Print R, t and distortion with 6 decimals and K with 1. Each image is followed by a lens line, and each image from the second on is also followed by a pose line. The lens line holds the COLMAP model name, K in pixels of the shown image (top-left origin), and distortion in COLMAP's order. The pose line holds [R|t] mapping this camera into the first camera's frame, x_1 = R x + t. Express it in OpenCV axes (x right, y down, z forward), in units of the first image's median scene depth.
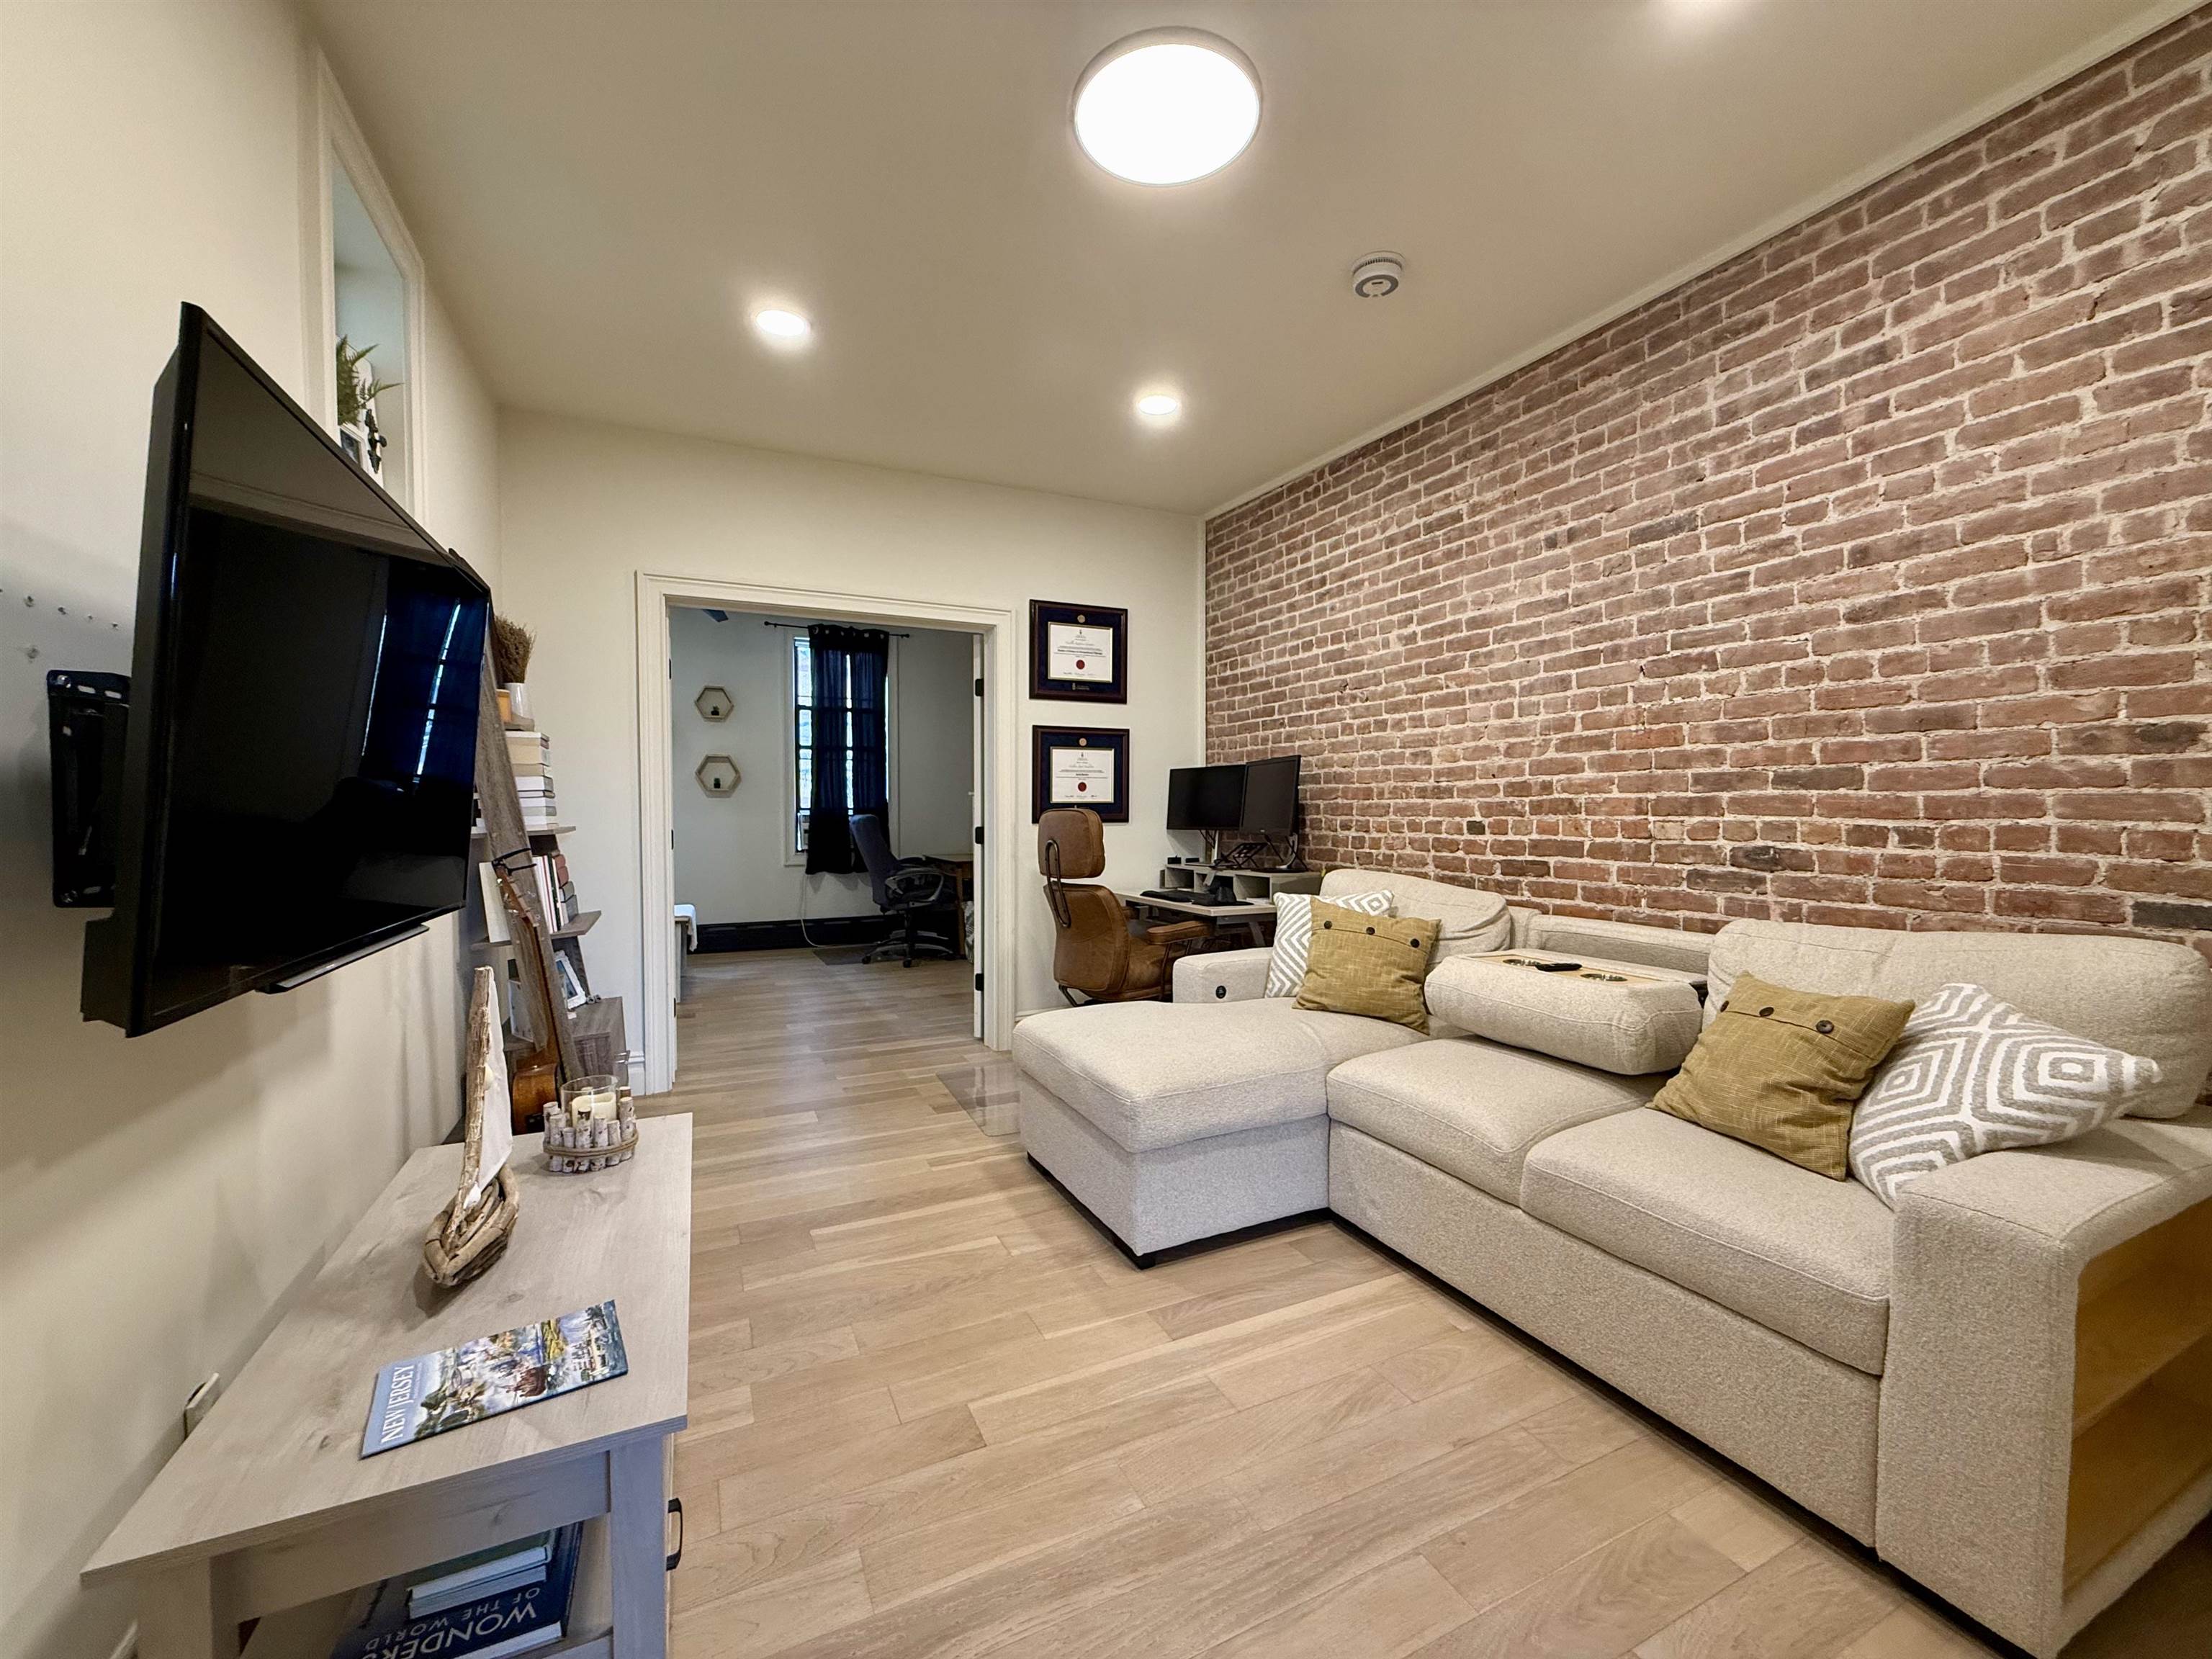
lens RADIAL K [[879.6, 0, 1100.9], [0, 879.6, 832.7], [0, 0, 1]] dist [0.000523, 0.000243]
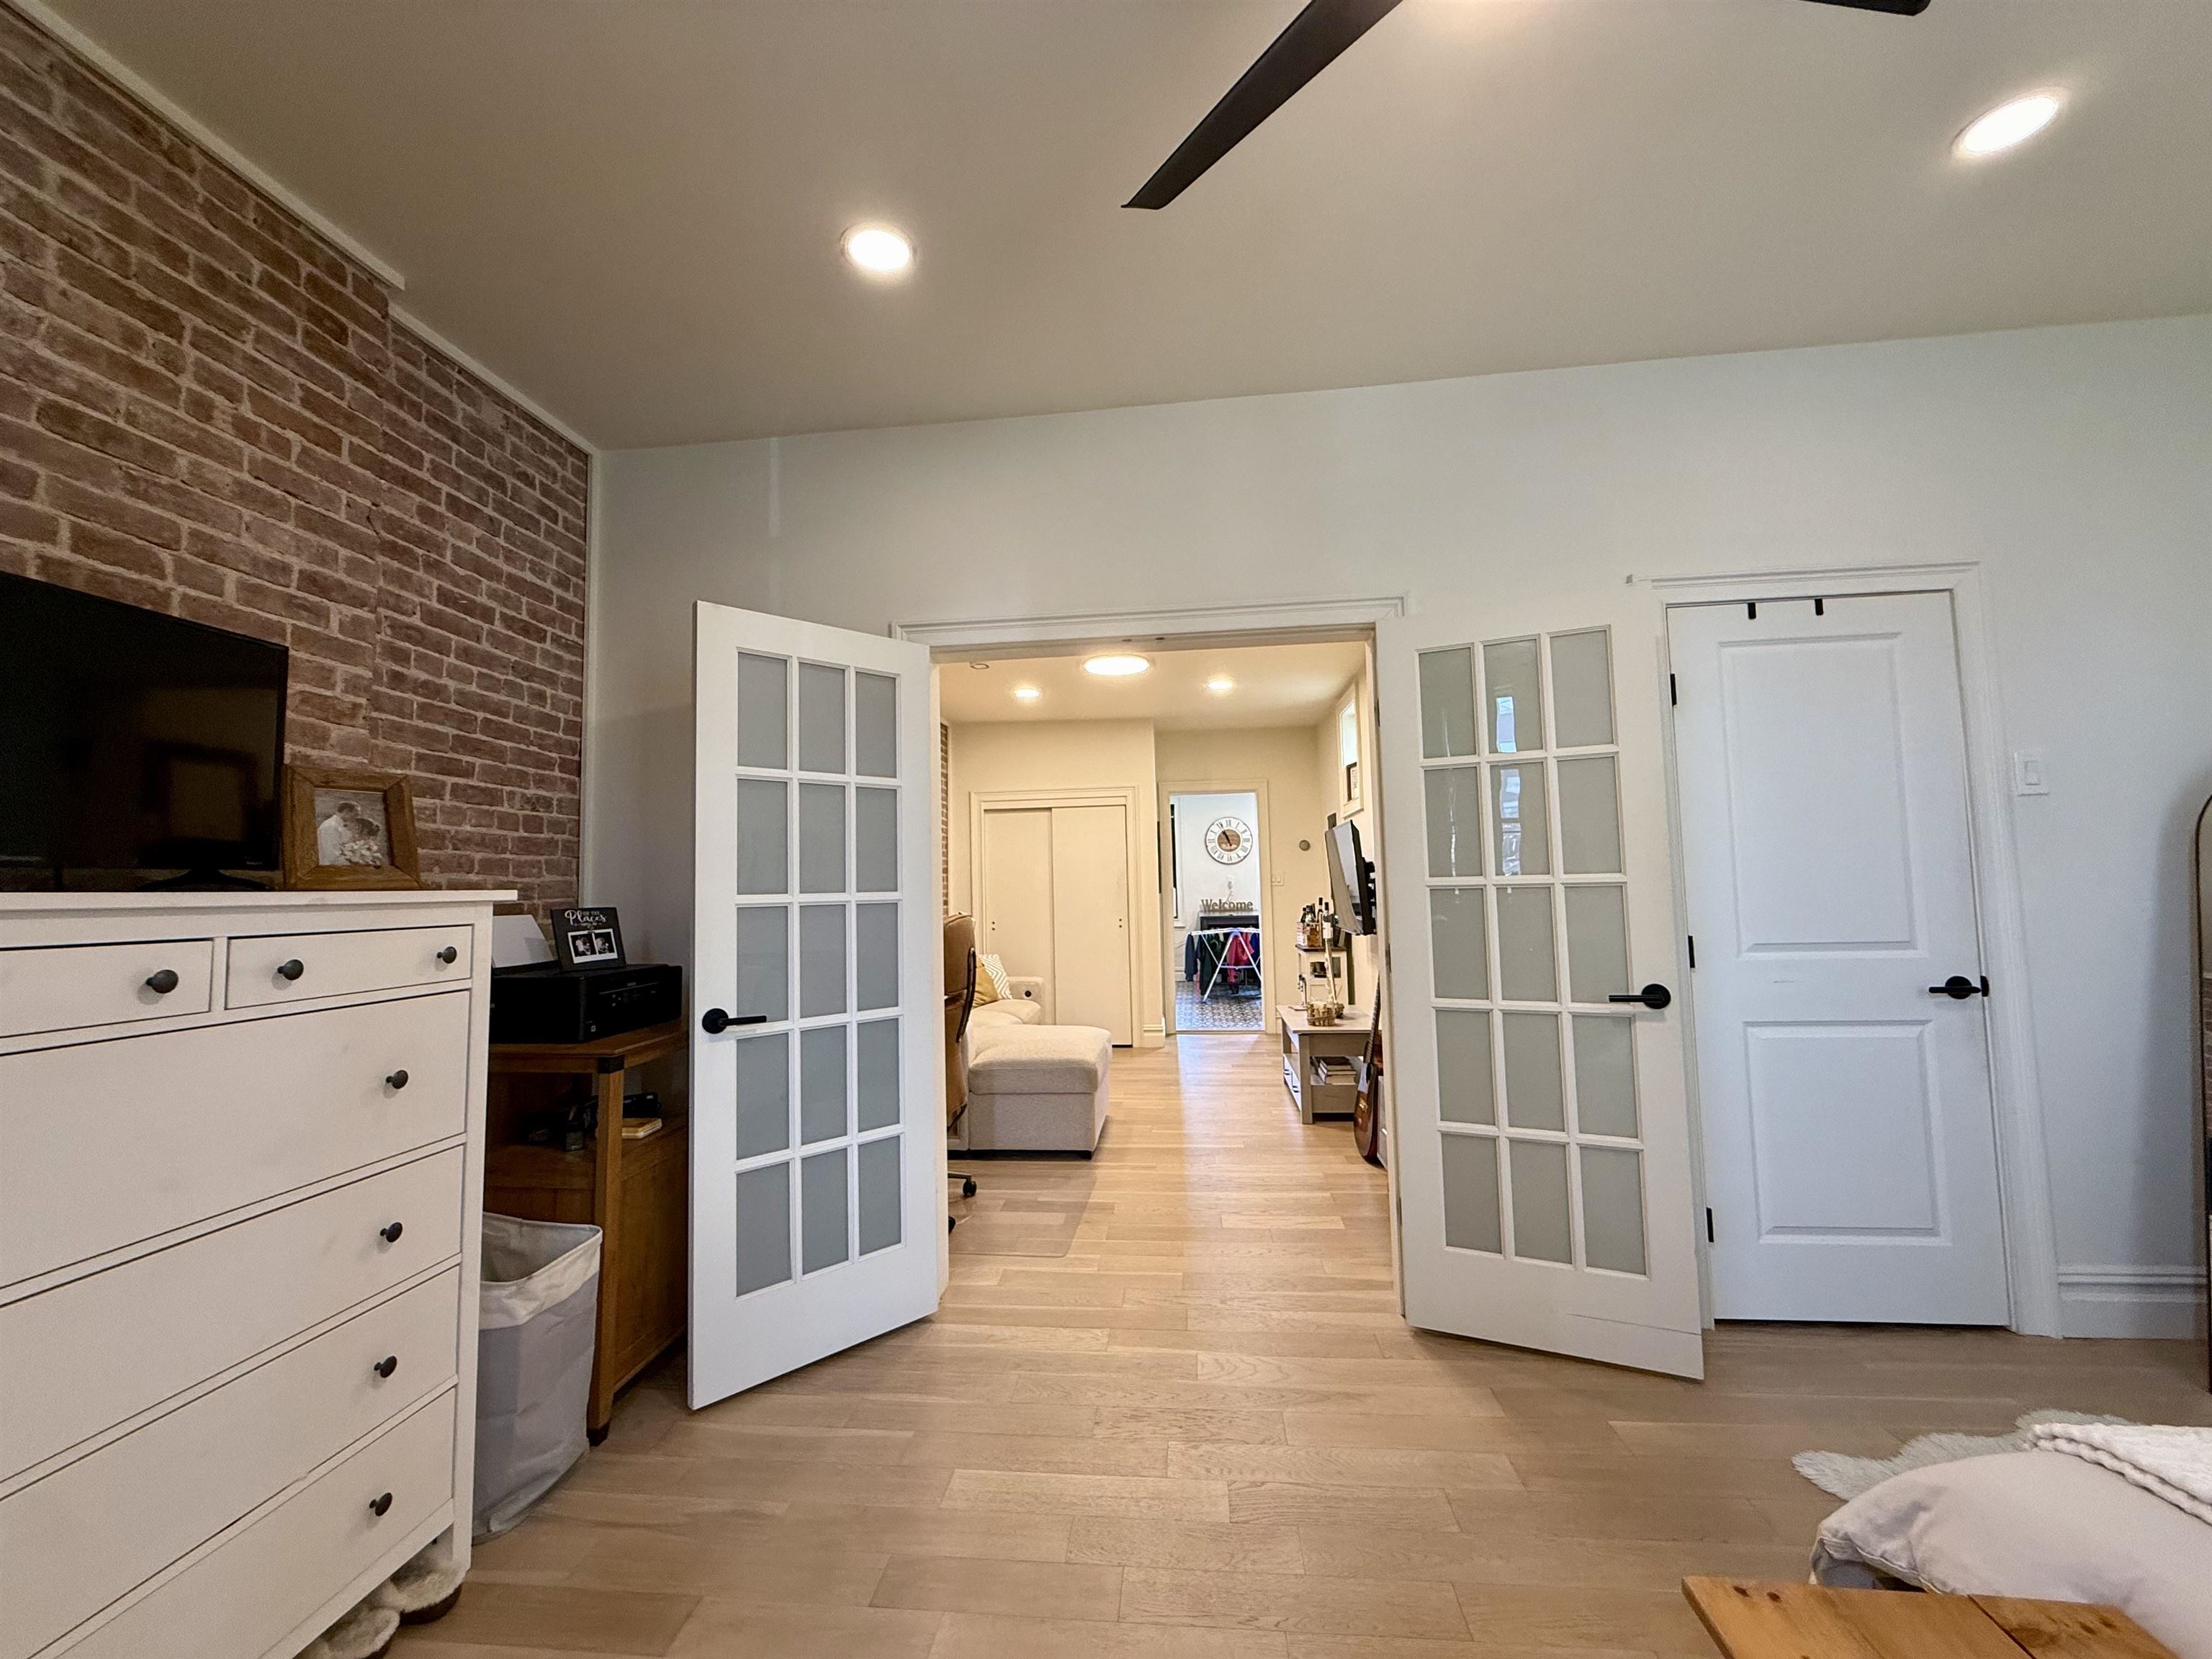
lens RADIAL K [[879.6, 0, 1100.9], [0, 879.6, 832.7], [0, 0, 1]] dist [0.000523, 0.000243]
pose [[-0.856201, 0.052066, 0.514013, -0.842490], [0.037629, 0.998551, -0.038468, -0.094012], [-0.515272, -0.013595, -0.856919, 2.193579]]
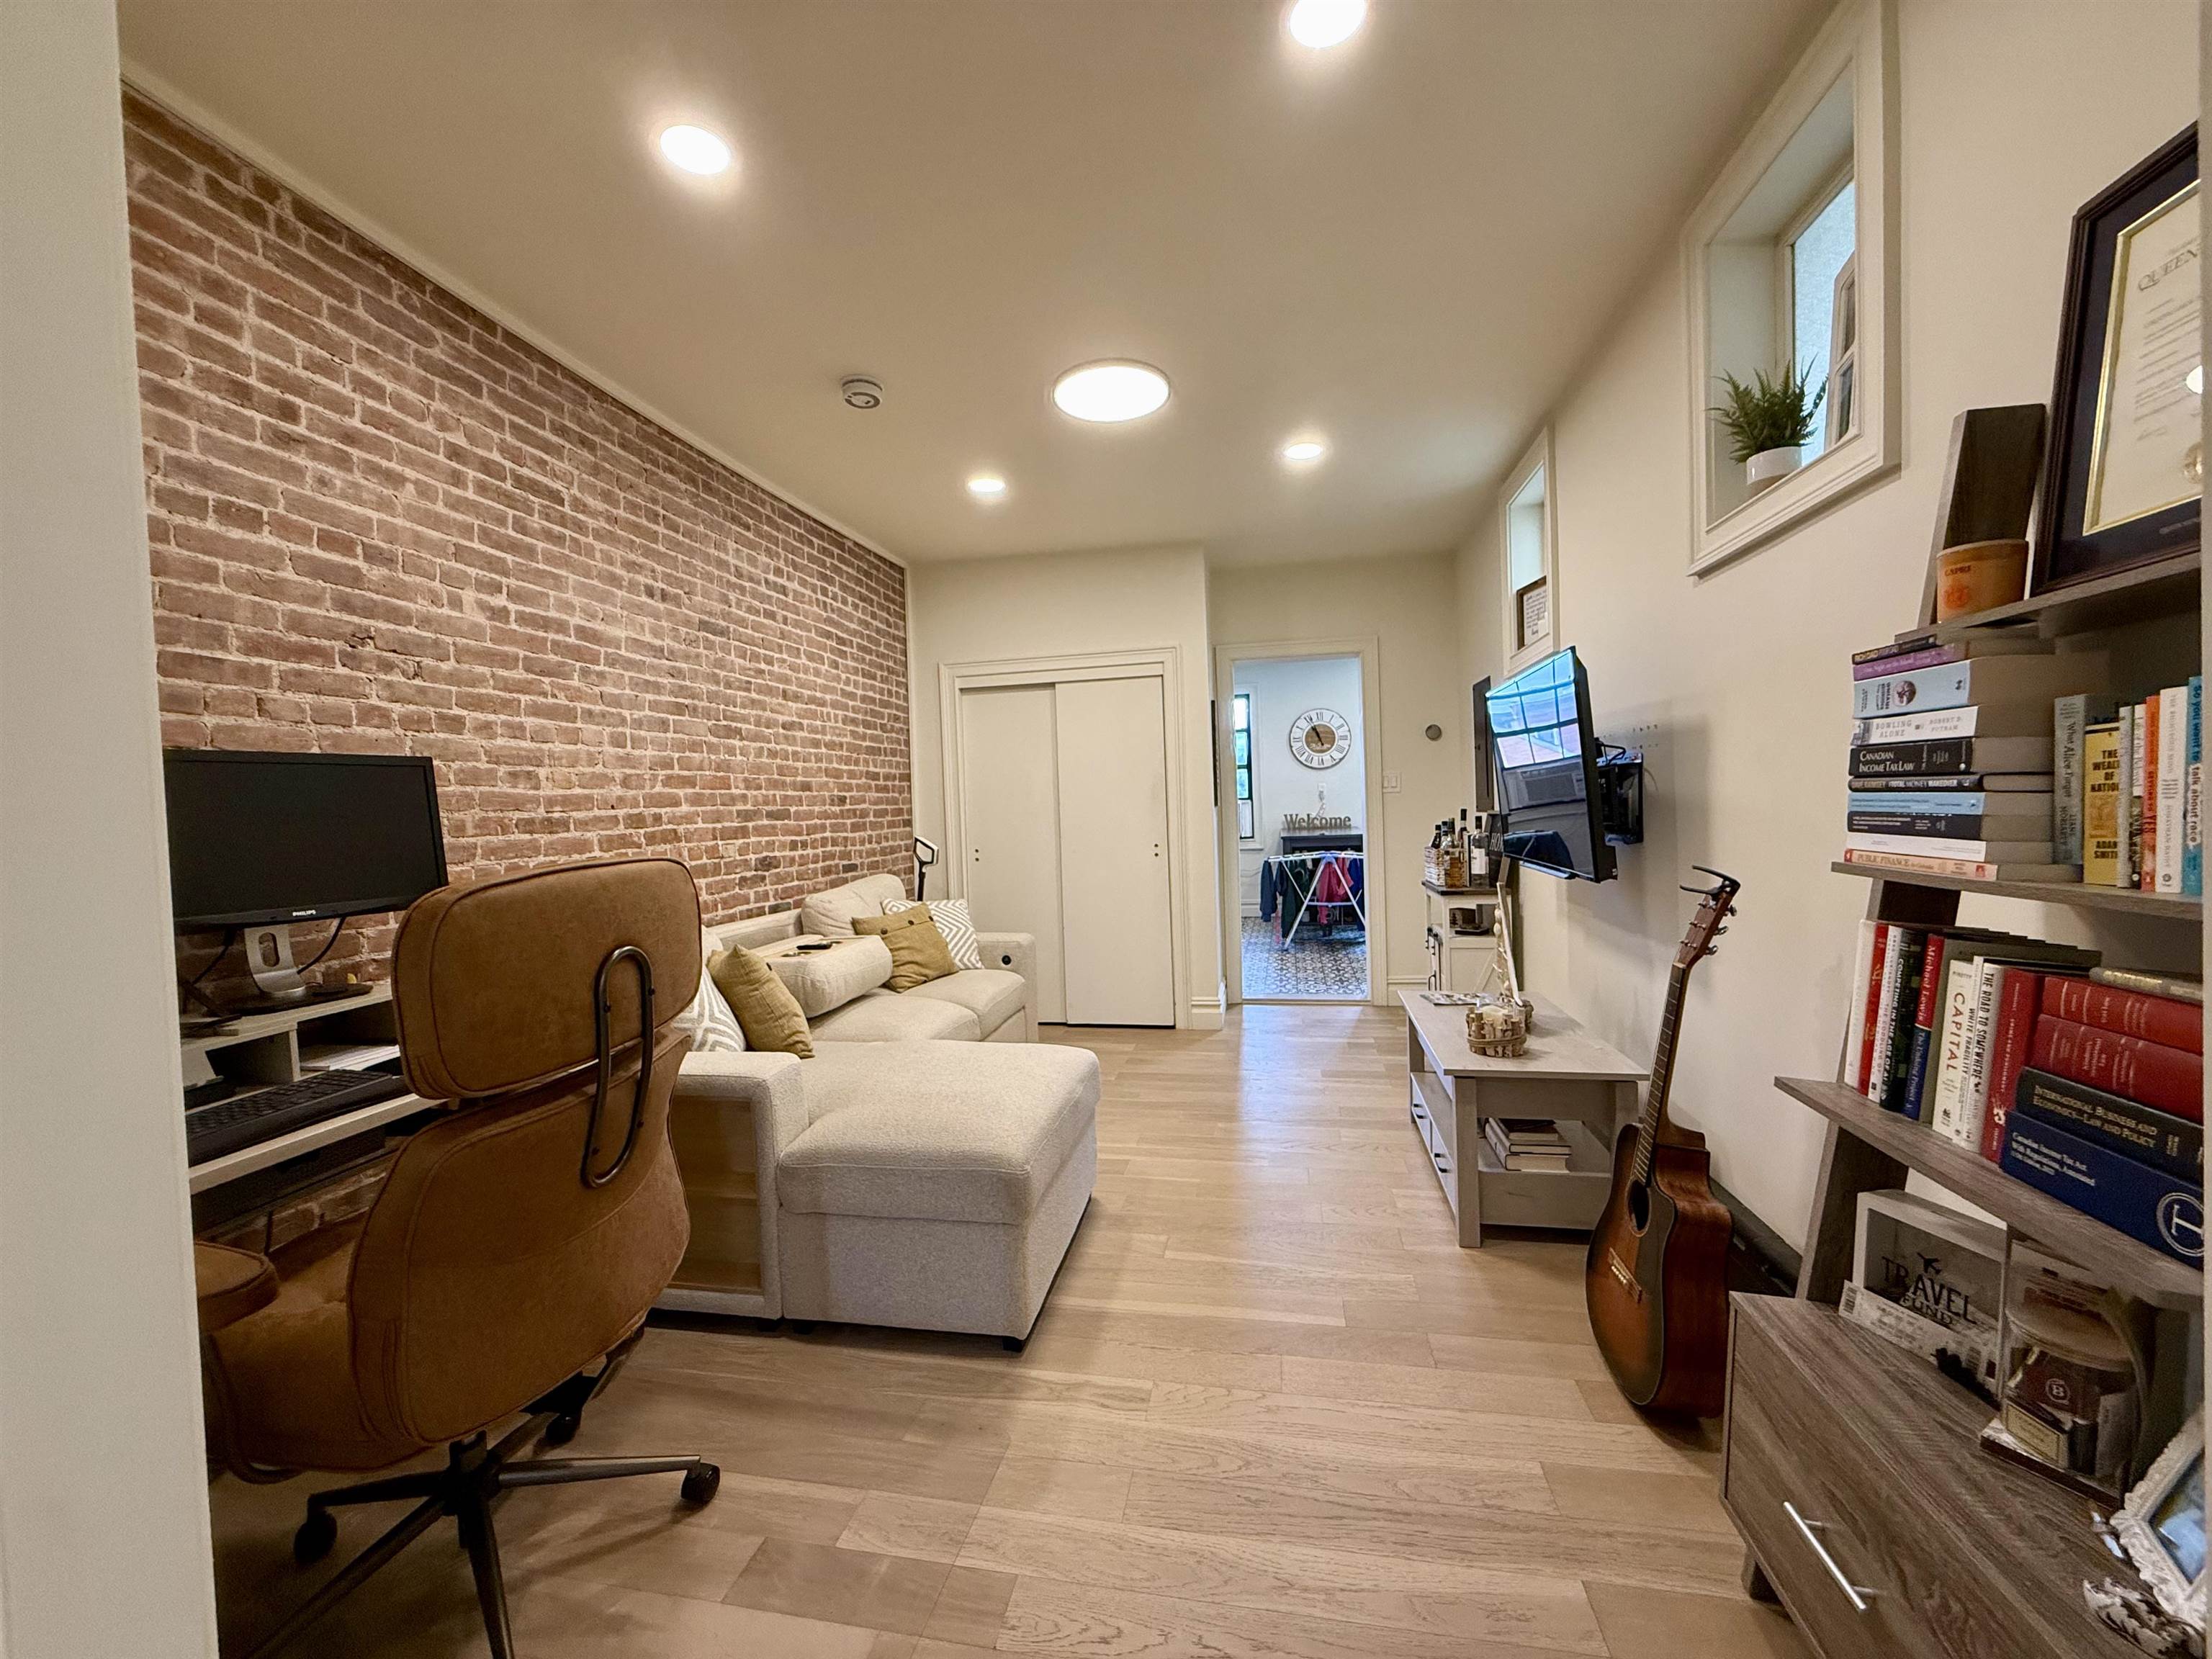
lens RADIAL K [[879.6, 0, 1100.9], [0, 879.6, 832.7], [0, 0, 1]] dist [0.000523, 0.000243]
pose [[-0.799567, 0.011538, 0.600466, -0.541926], [0.052572, 0.997322, 0.050840, -0.058815], [-0.598272, 0.072217, -0.798033, 1.471490]]
